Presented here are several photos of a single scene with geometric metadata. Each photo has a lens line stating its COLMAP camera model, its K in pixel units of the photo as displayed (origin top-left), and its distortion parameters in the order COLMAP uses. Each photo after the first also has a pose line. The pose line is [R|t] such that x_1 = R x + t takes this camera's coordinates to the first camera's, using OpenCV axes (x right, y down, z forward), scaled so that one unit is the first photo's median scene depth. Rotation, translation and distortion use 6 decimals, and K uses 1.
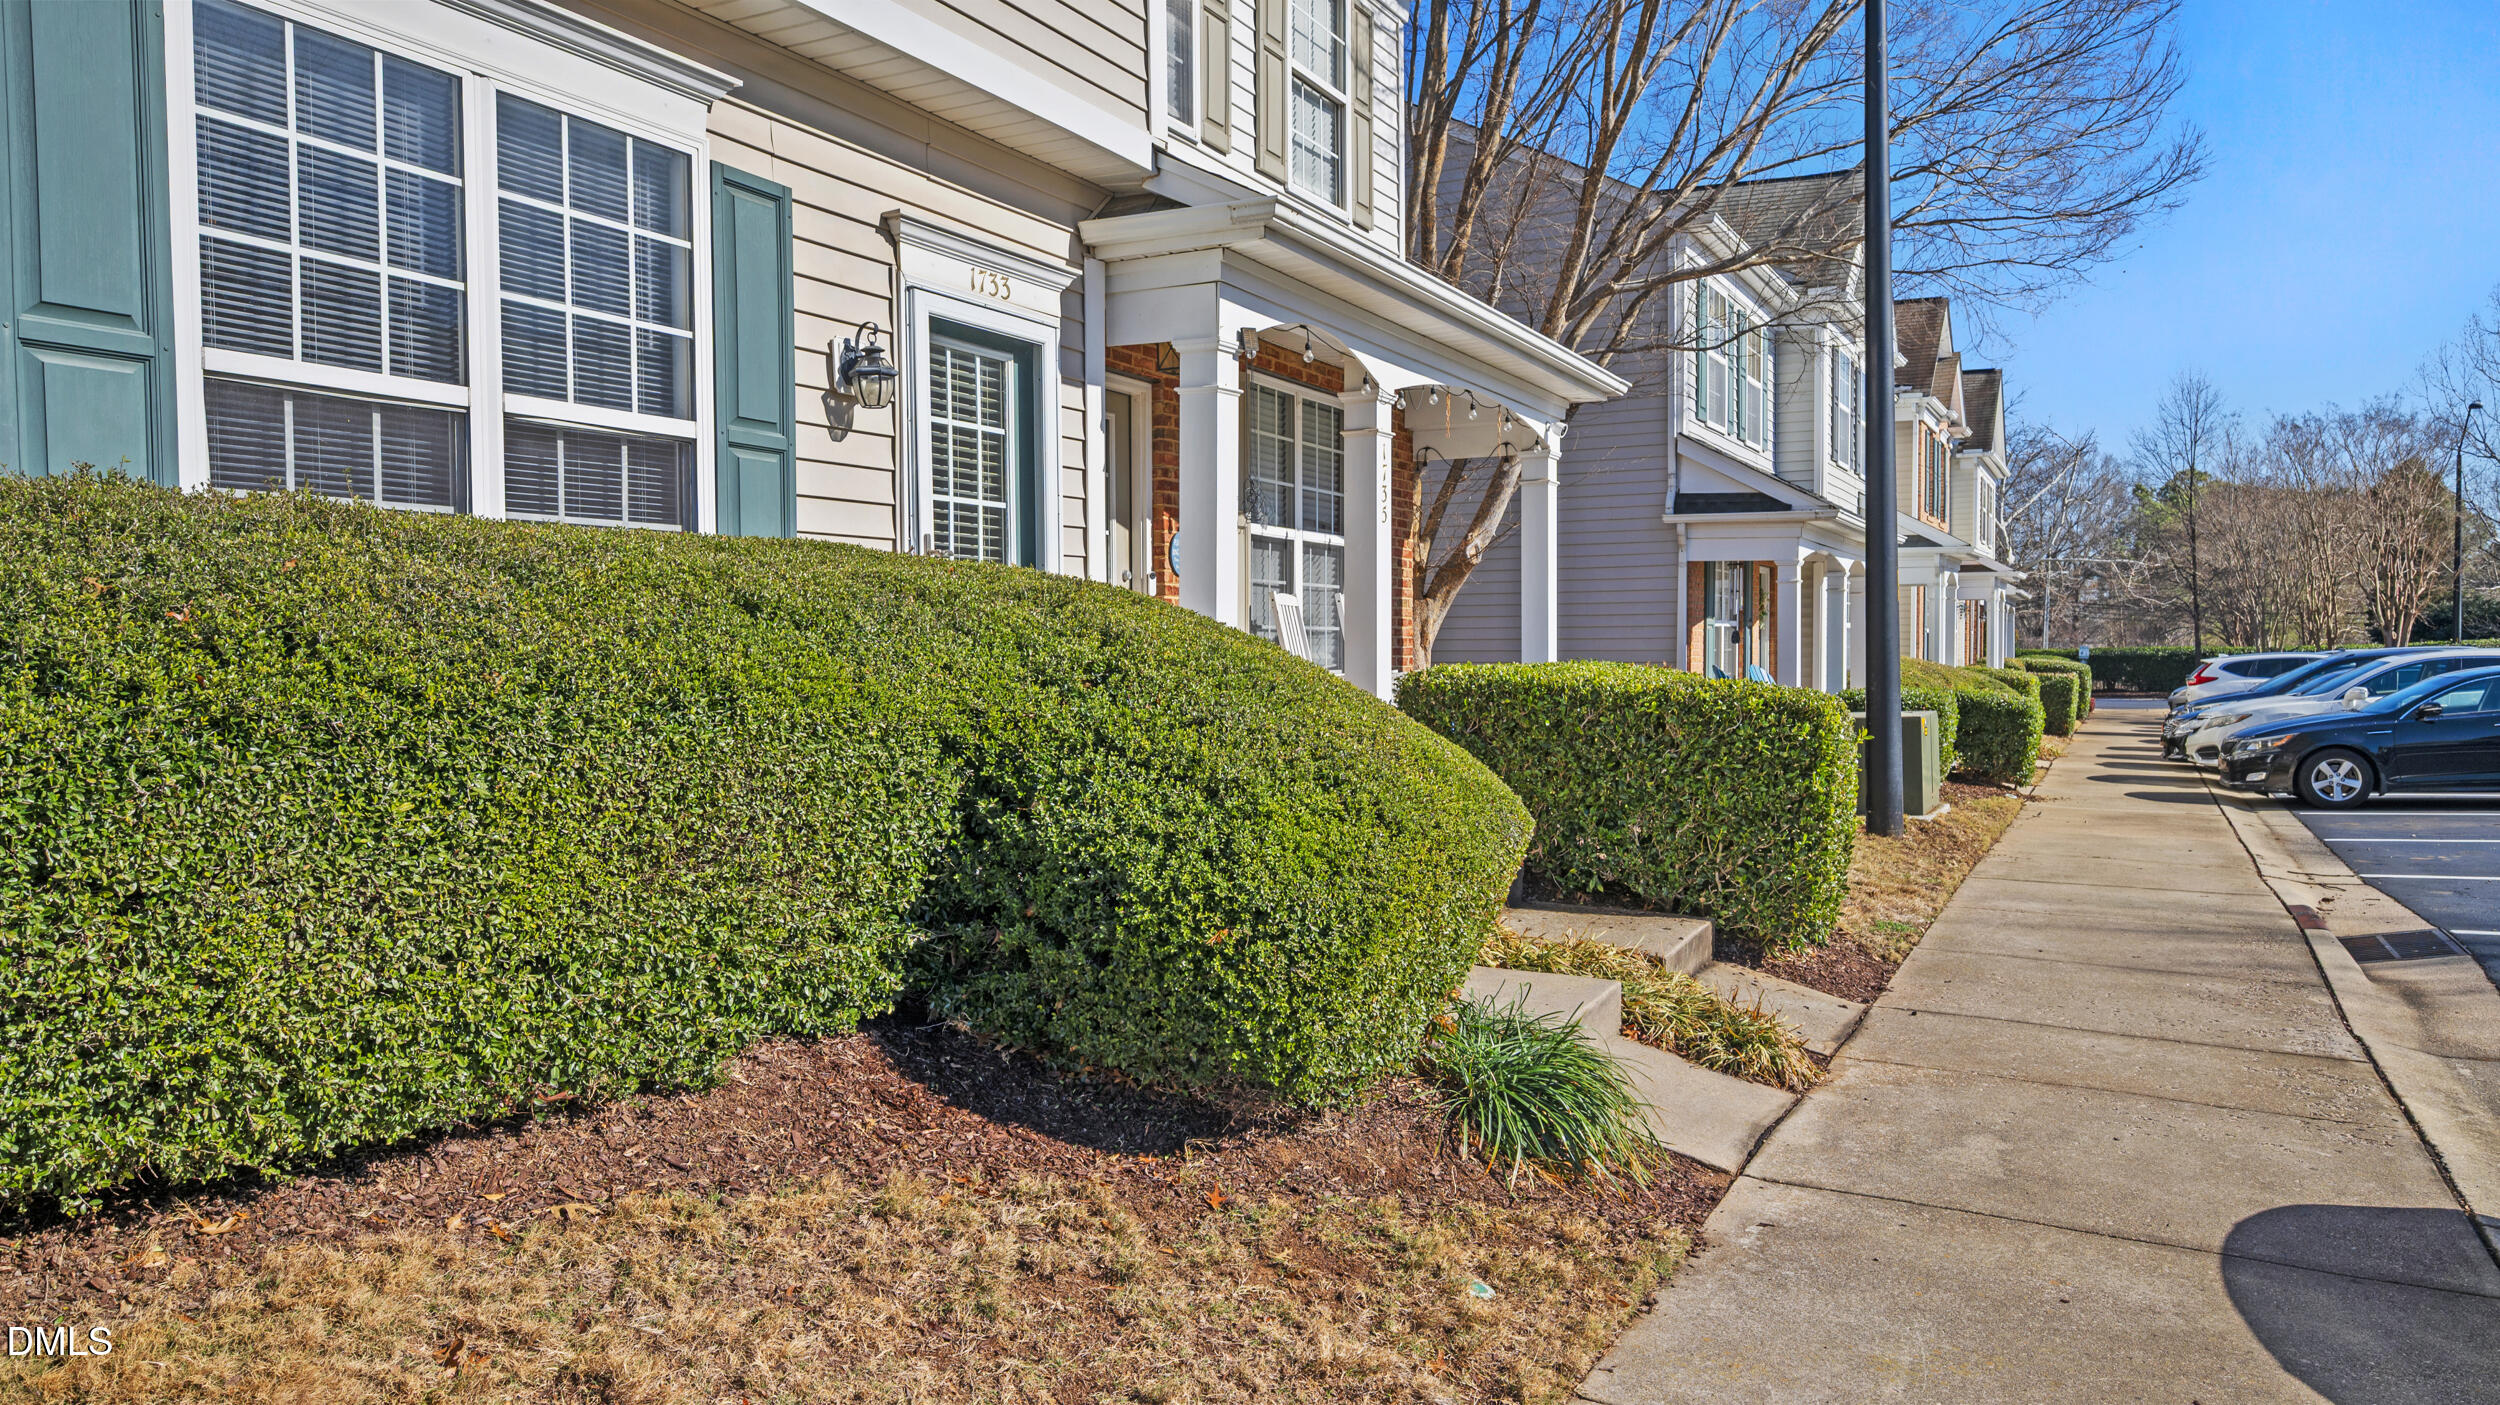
lens RADIAL K [[1537.5, 0, 1269.1], [0, 1537.5, 705.8], [0, 0, 1]] dist [0.004277, 0.000560]
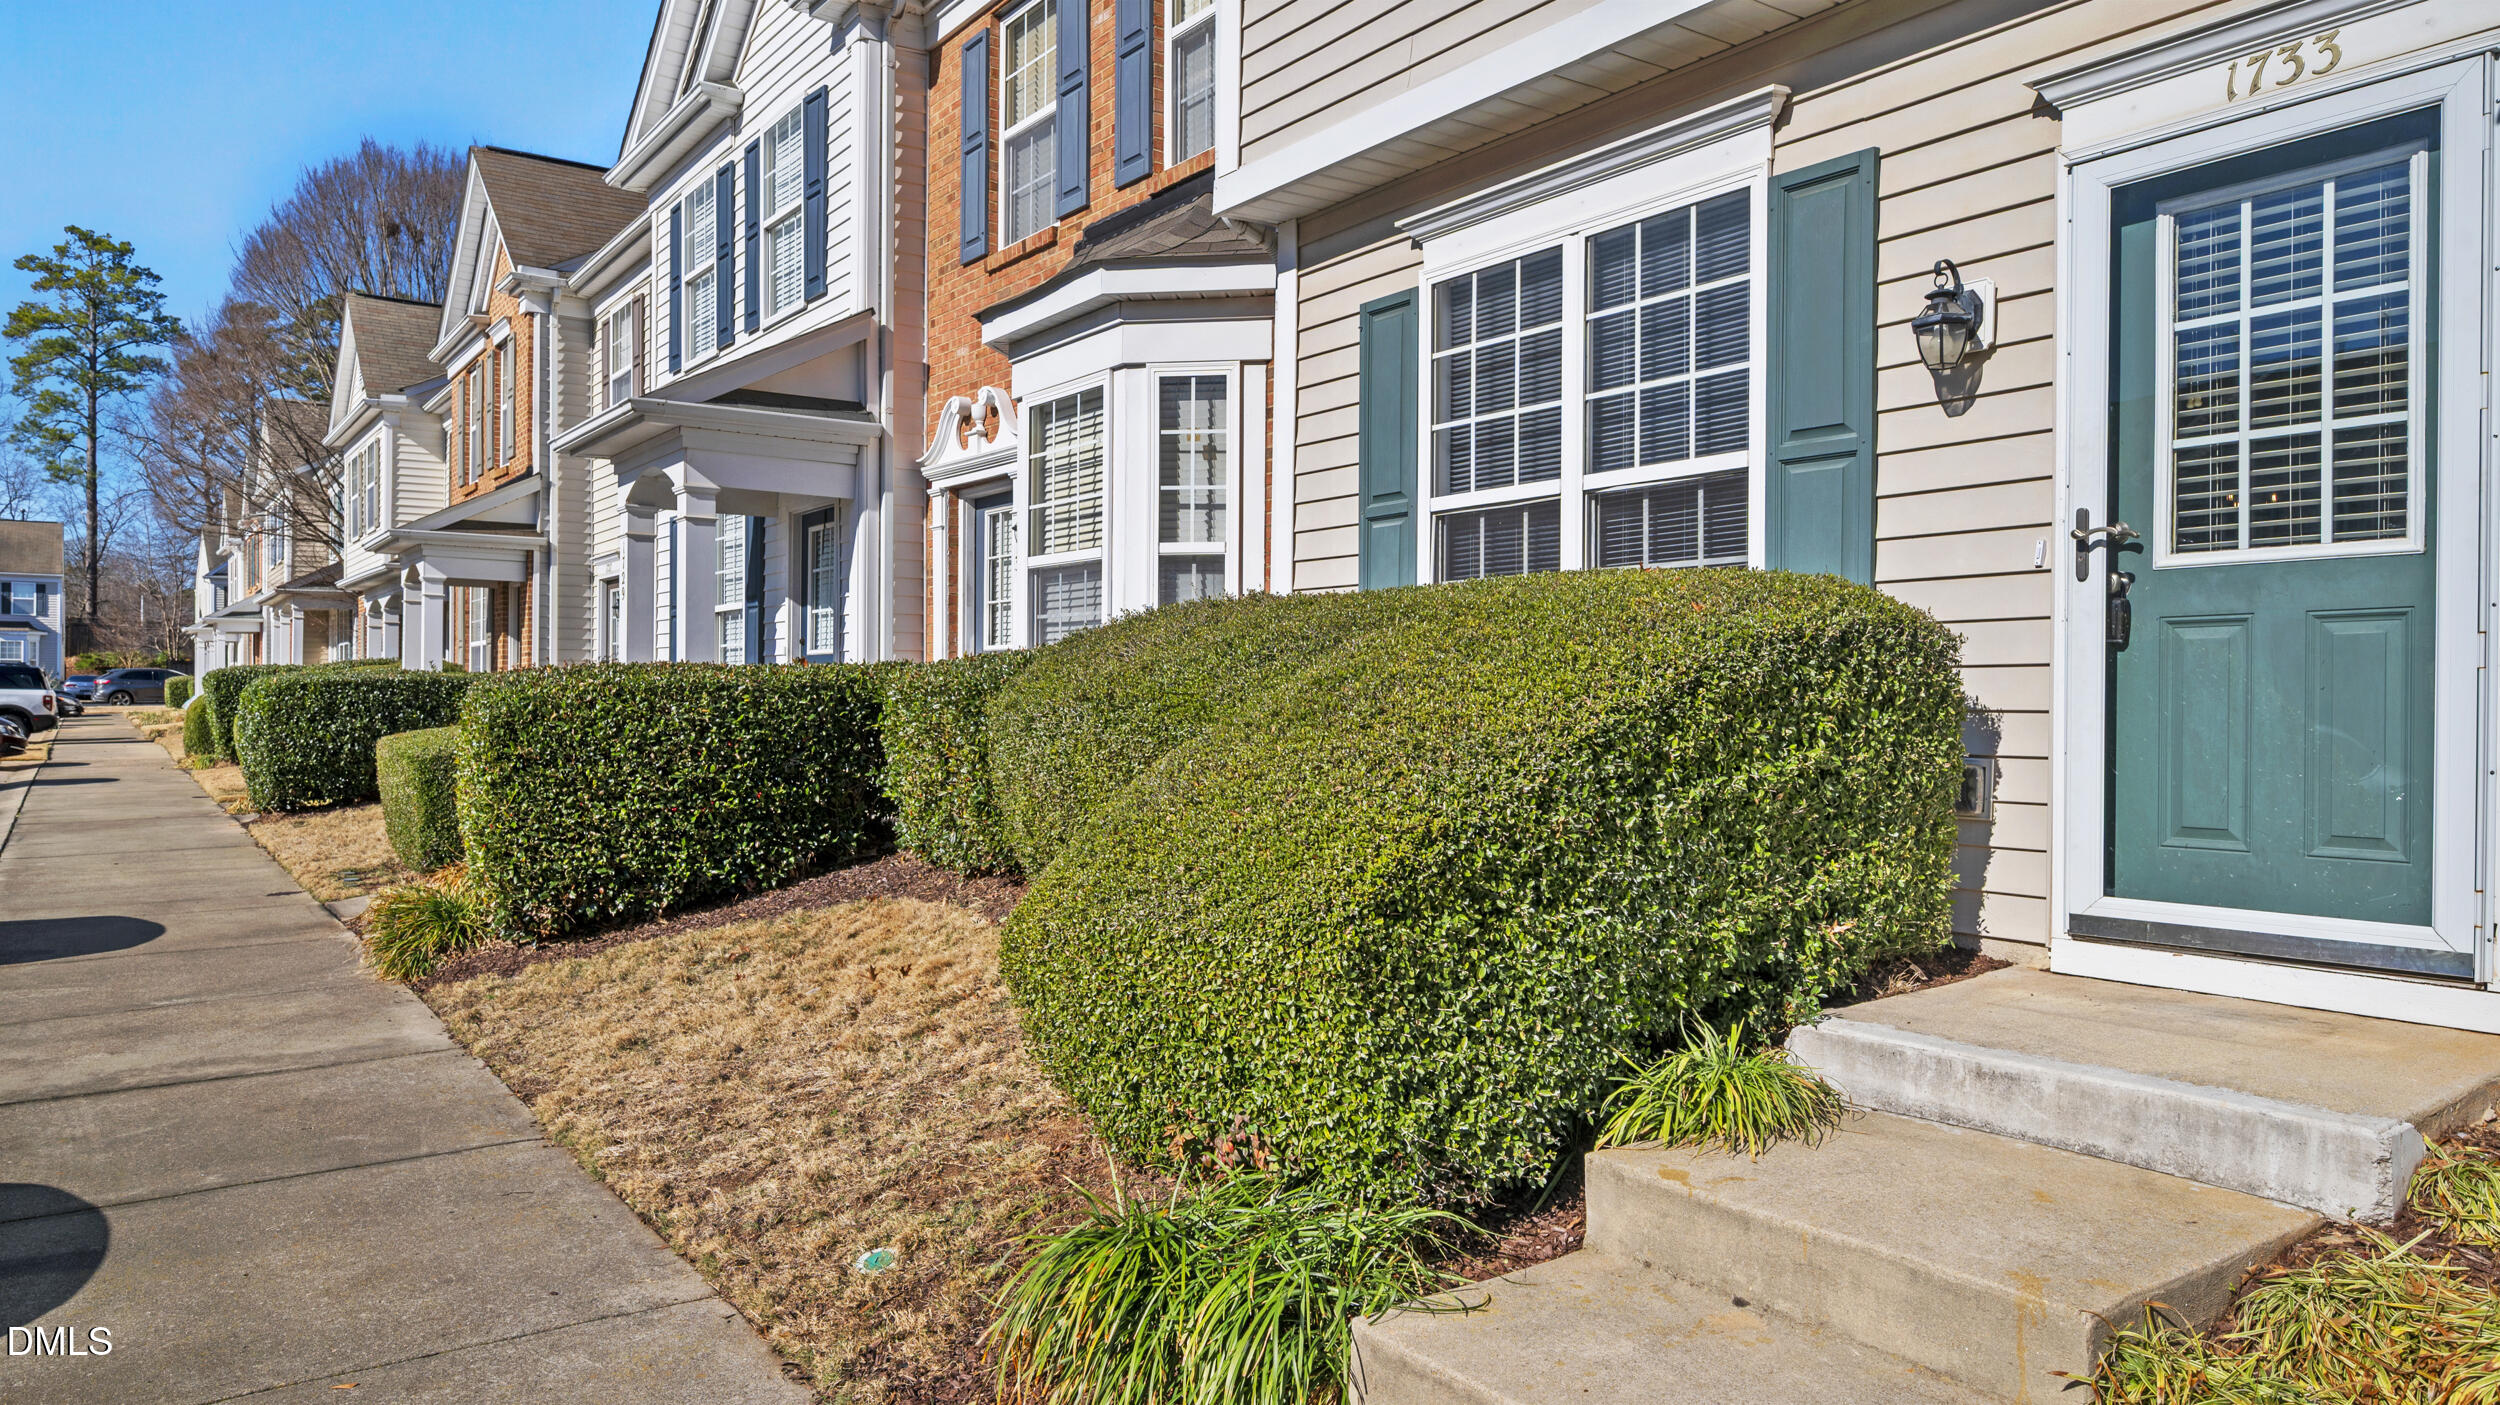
lens RADIAL K [[1537.5, 0, 1269.1], [0, 1537.5, 705.8], [0, 0, 1]] dist [0.004277, 0.000560]
pose [[-0.389940, 0.000602, -0.920840, 0.693139], [-0.040018, 0.999044, 0.017600, -0.024881], [0.919970, 0.043713, -0.389543, 1.152652]]
